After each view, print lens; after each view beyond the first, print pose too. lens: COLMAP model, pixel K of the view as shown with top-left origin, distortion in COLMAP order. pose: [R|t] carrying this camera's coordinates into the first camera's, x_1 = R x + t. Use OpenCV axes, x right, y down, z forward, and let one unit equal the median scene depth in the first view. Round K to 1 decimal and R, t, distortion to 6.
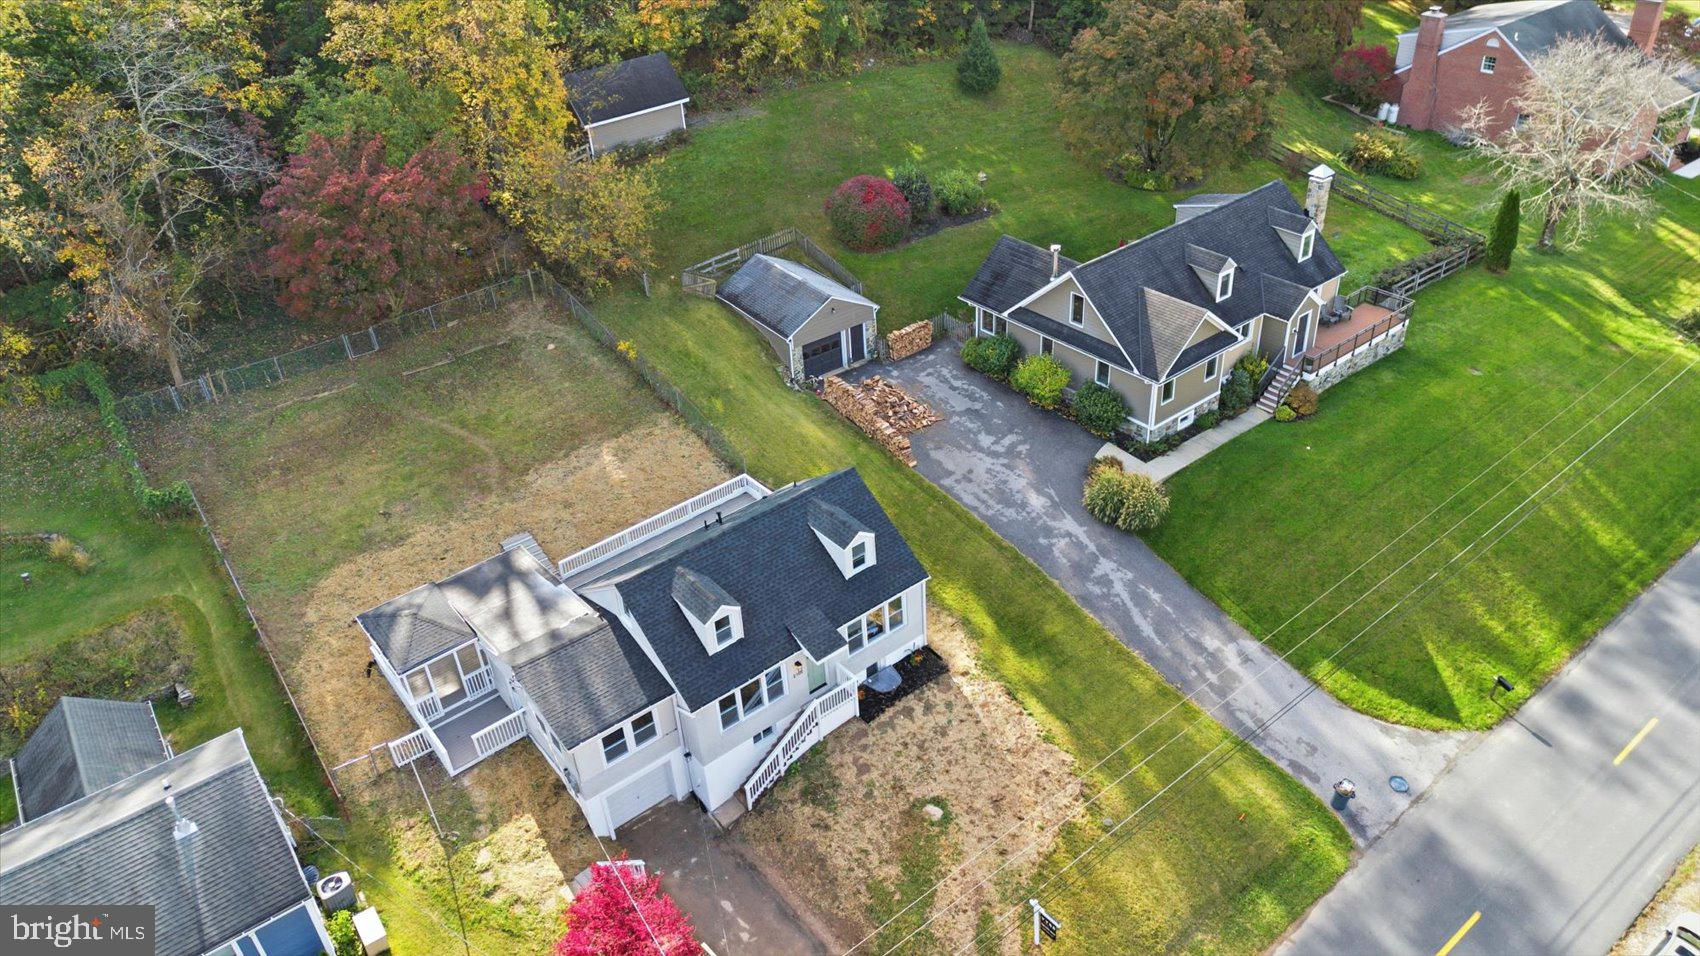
lens RADIAL K [[1180.9, 0, 846.6], [0, 1180.9, 482.8], [0, 0, 1]] dist [0.100685, -0.133349]
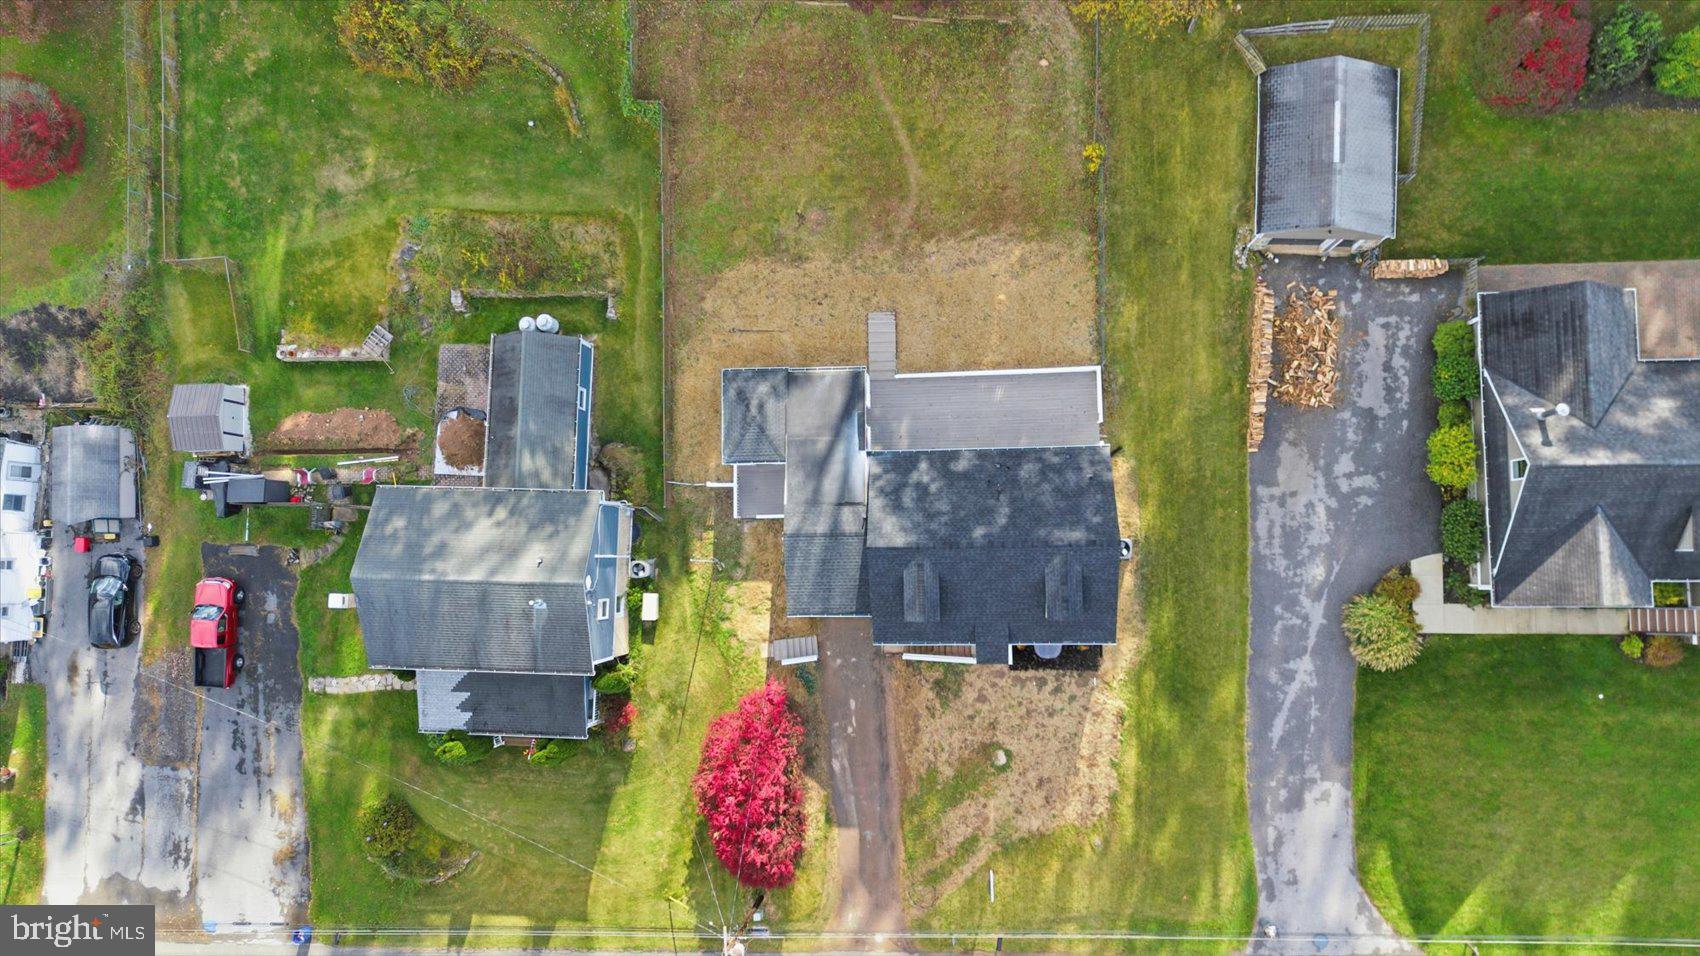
lens RADIAL K [[1169.7, 0, 850.0], [0, 1169.7, 478.0], [0, 0, 1]] dist [0.063939, -0.058872]
pose [[0.790668, 0.608819, -0.064686, -0.143212], [-0.298463, 0.475533, 0.827519, -0.783761], [0.534569, -0.634987, 0.557699, 0.291279]]
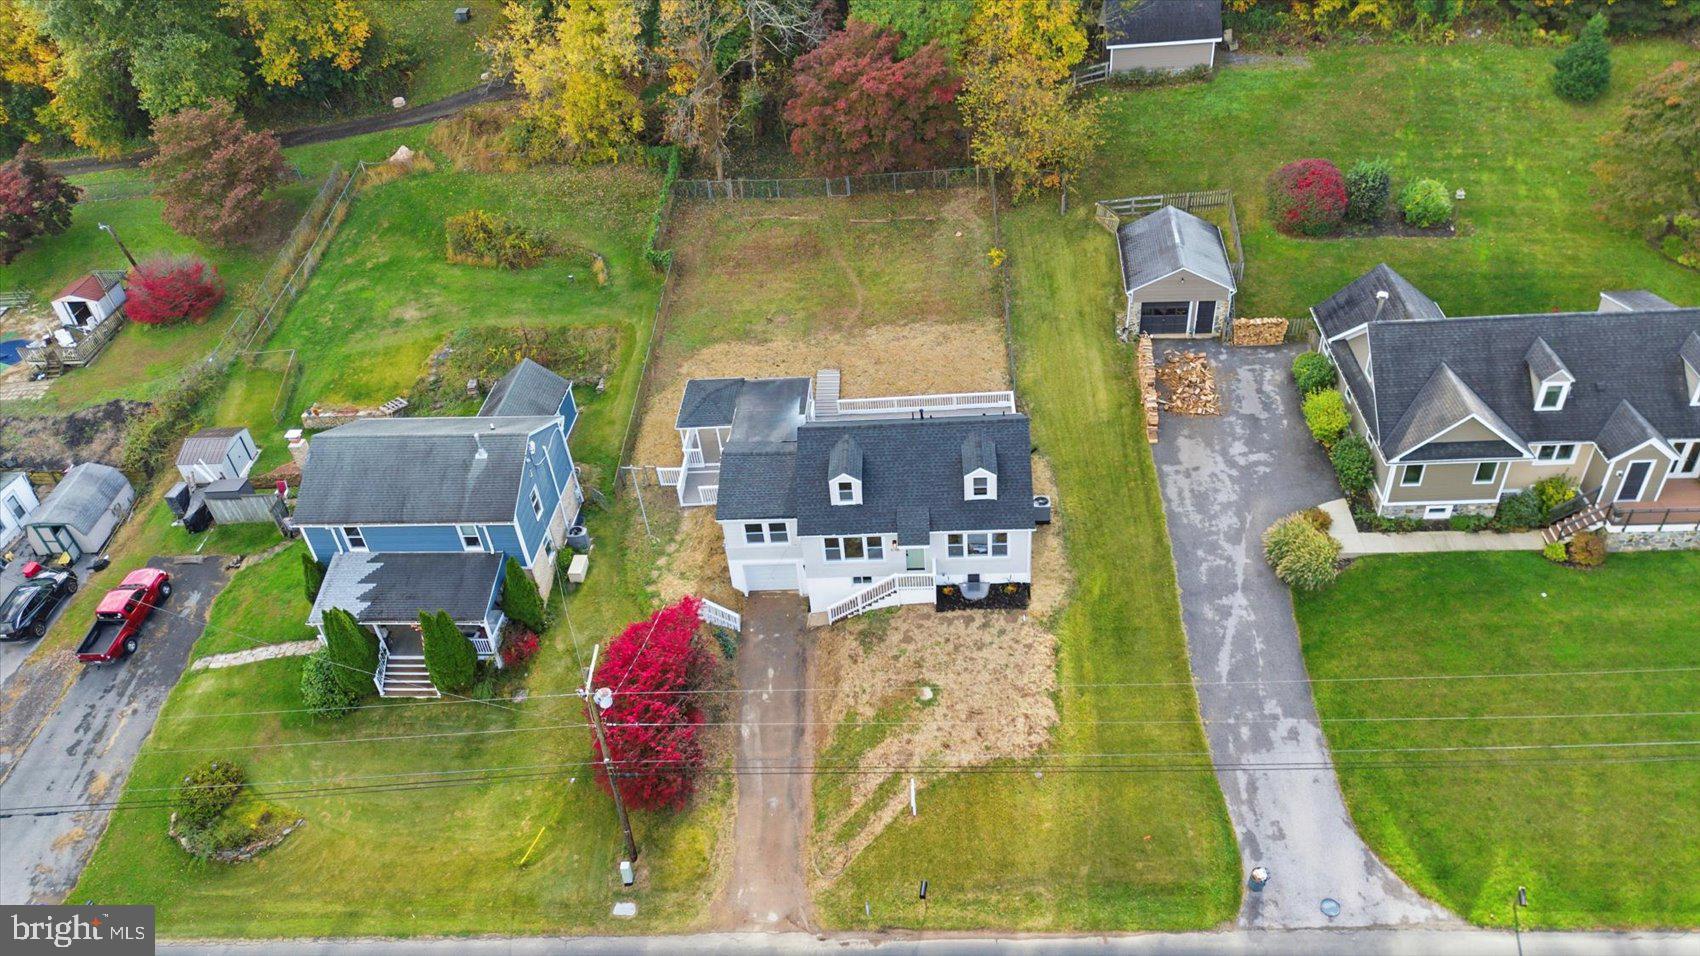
lens RADIAL K [[1180.9, 0, 846.6], [0, 1180.9, 482.8], [0, 0, 1]] dist [0.100685, -0.133349]
pose [[0.755739, 0.412878, -0.508321, 0.454859], [-0.338021, 0.910756, 0.237203, -0.158828], [0.560893, -0.007440, 0.827855, -0.064613]]
